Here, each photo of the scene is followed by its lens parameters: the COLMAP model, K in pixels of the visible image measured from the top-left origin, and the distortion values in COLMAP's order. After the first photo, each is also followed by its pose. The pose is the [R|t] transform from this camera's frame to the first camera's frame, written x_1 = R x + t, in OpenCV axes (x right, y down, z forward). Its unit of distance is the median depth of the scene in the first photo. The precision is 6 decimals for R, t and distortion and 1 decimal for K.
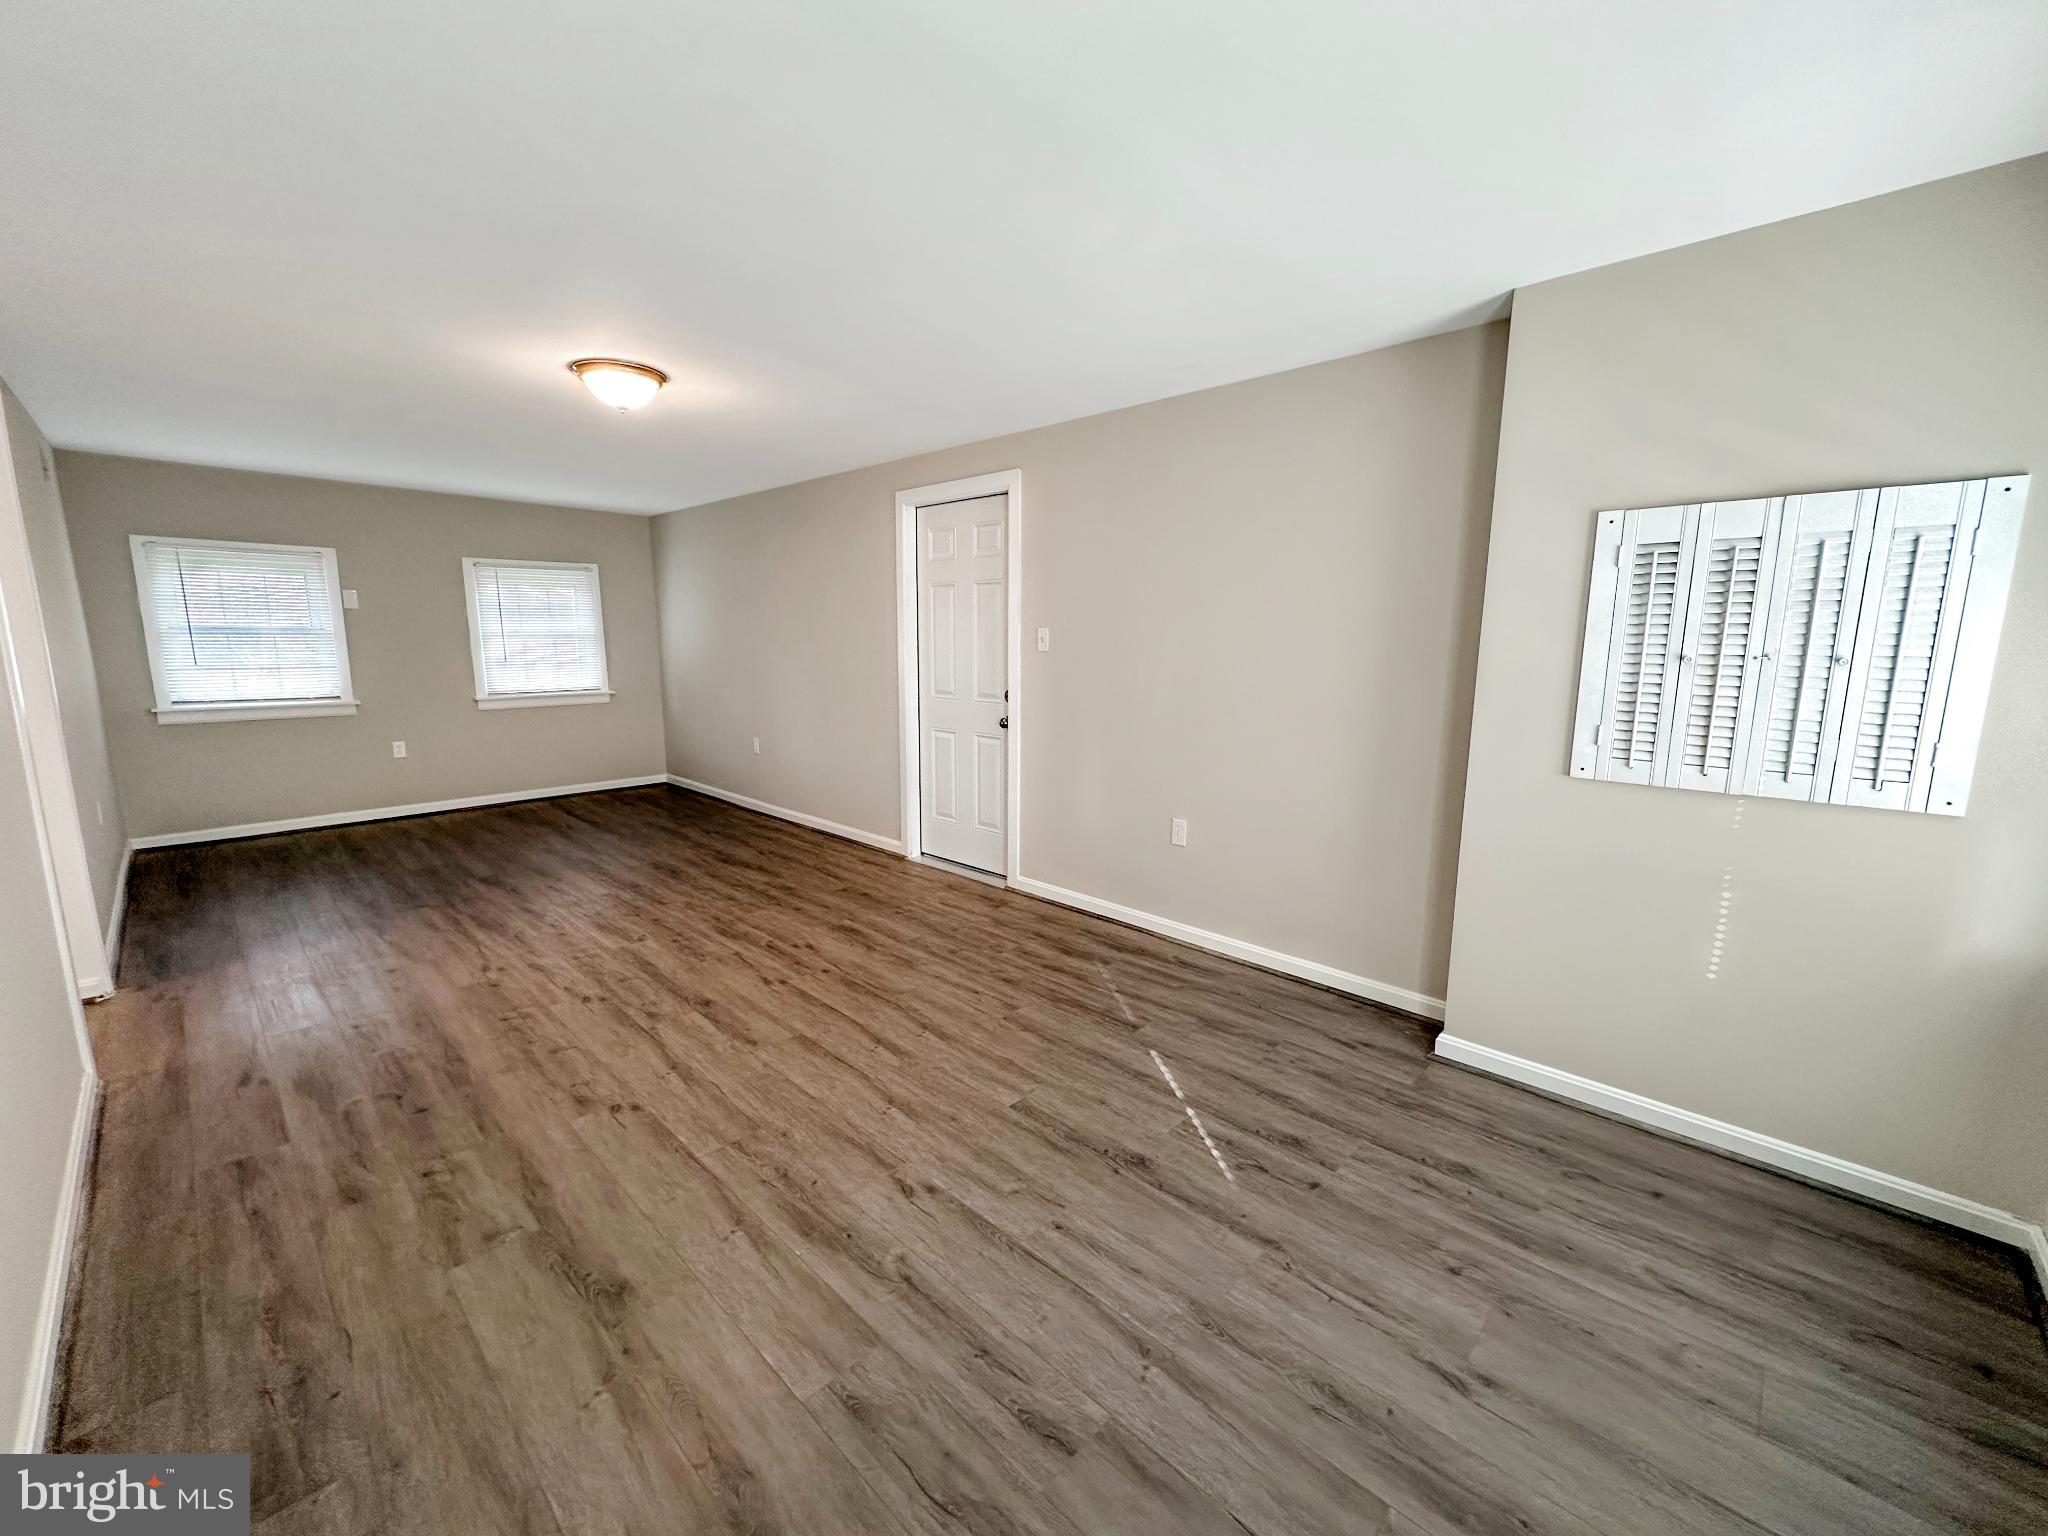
lens RADIAL K [[815.9, 0, 1024.2], [0, 815.9, 769.0], [0, 0, 1]] dist [-0.002125, 0.000568]
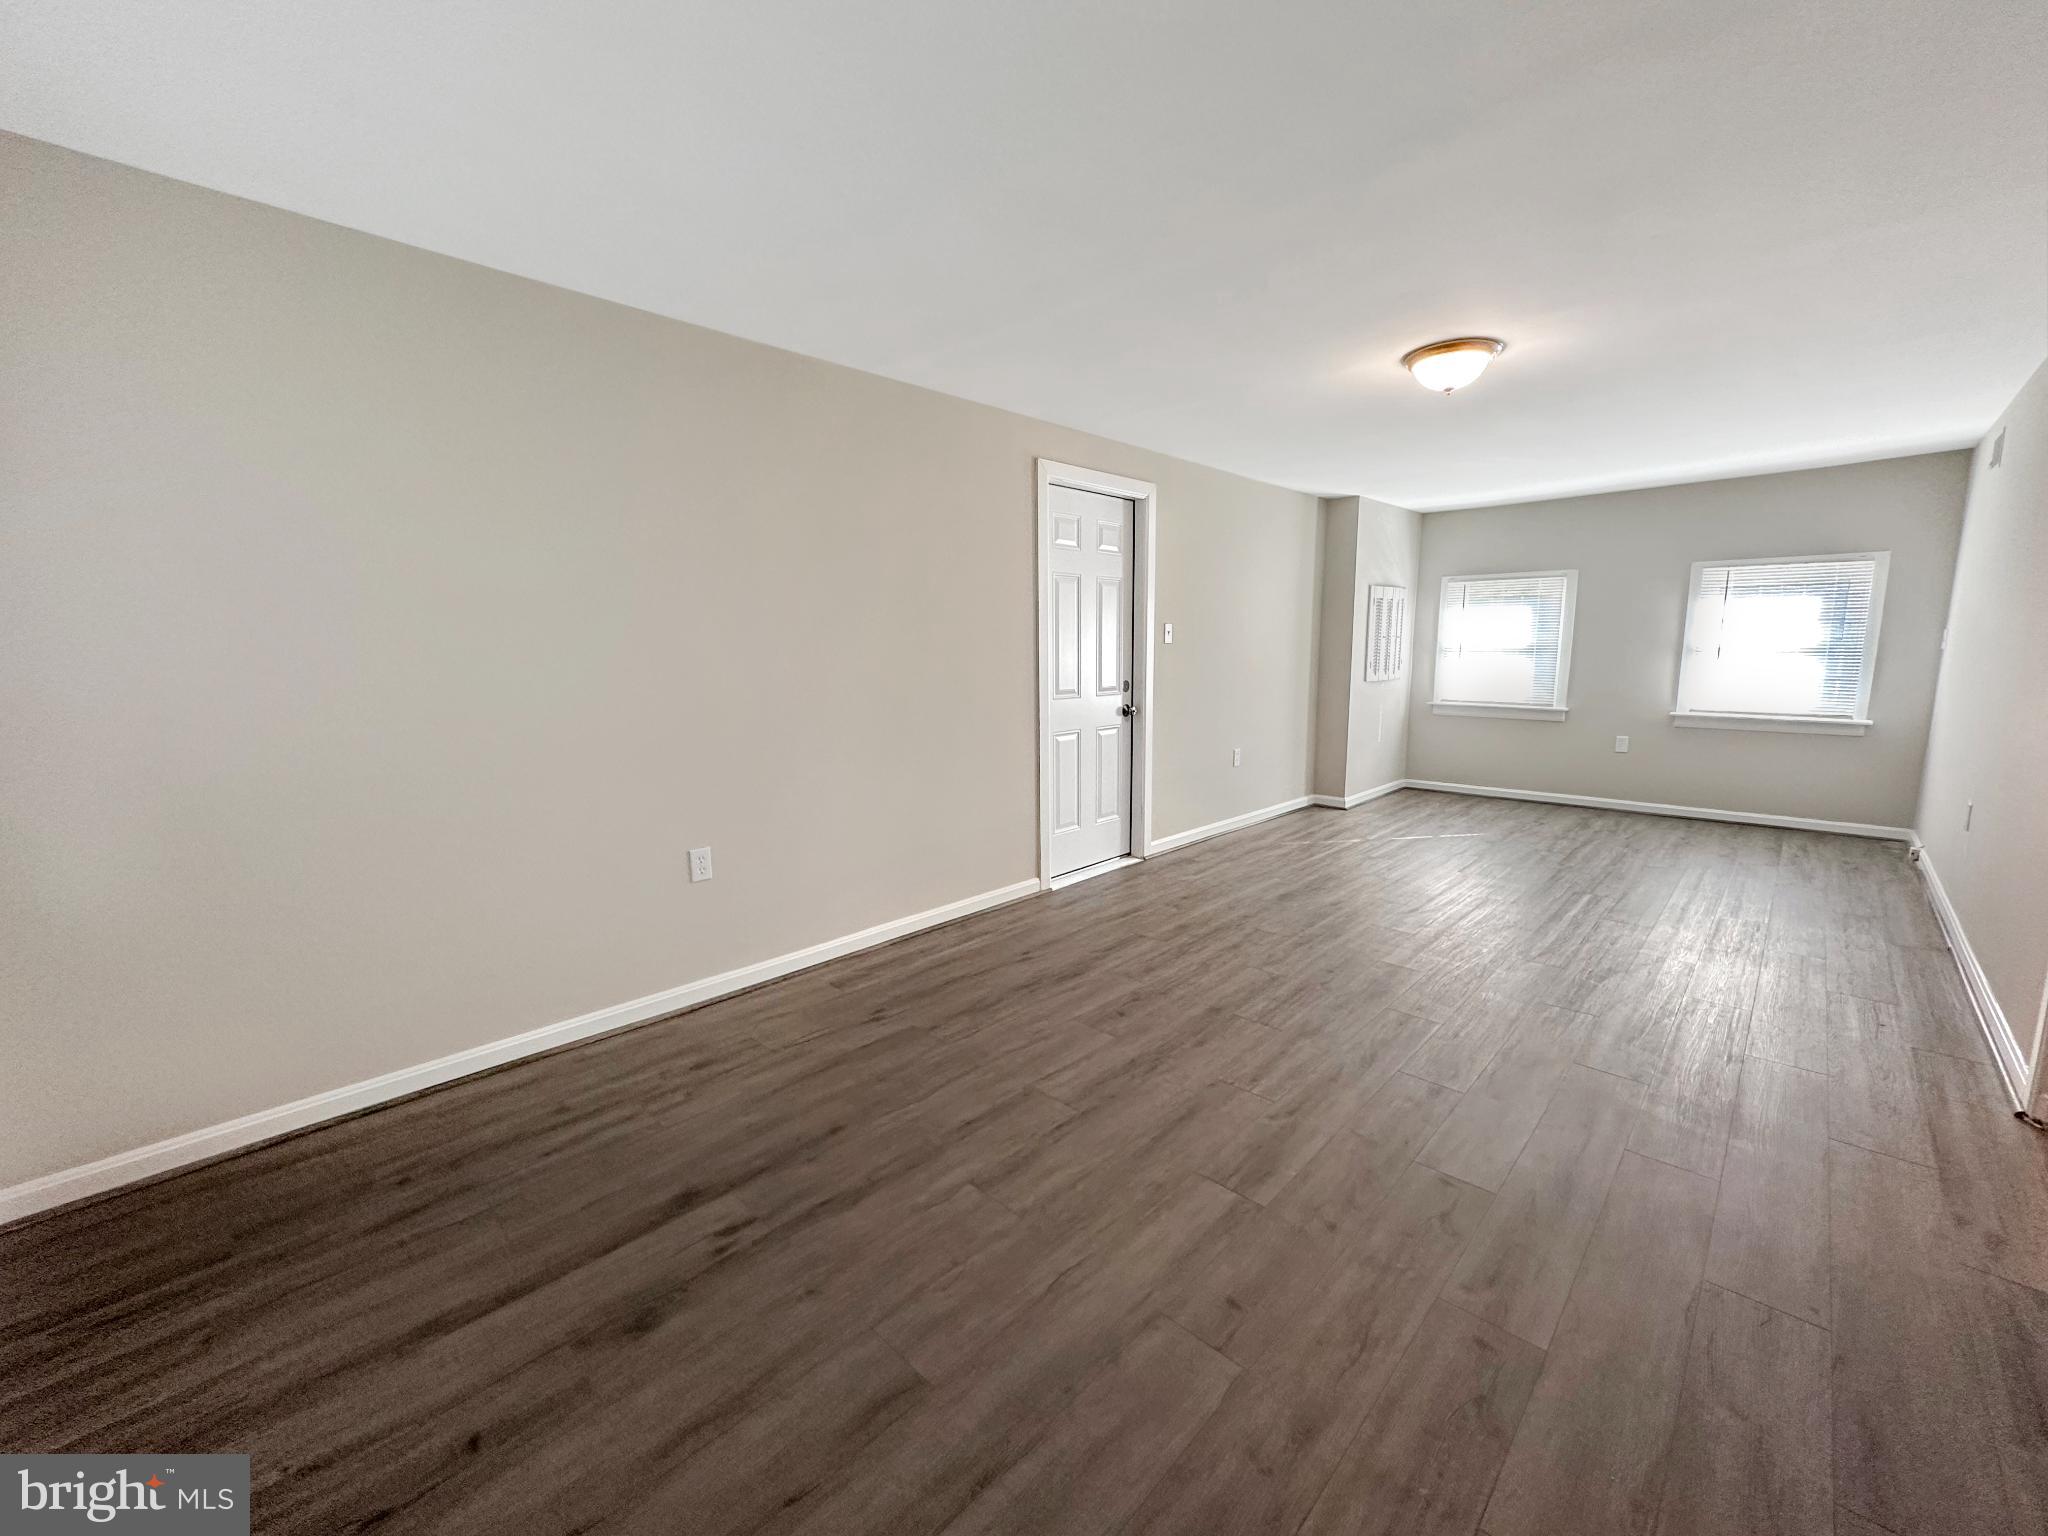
lens RADIAL K [[815.9, 0, 1024.2], [0, 815.9, 769.0], [0, 0, 1]] dist [-0.002125, 0.000568]
pose [[0.002987, -0.156242, 0.987714, -1.117407], [0.173213, 0.972869, 0.153370, -0.173116], [-0.984880, 0.170627, 0.029969, 1.129622]]
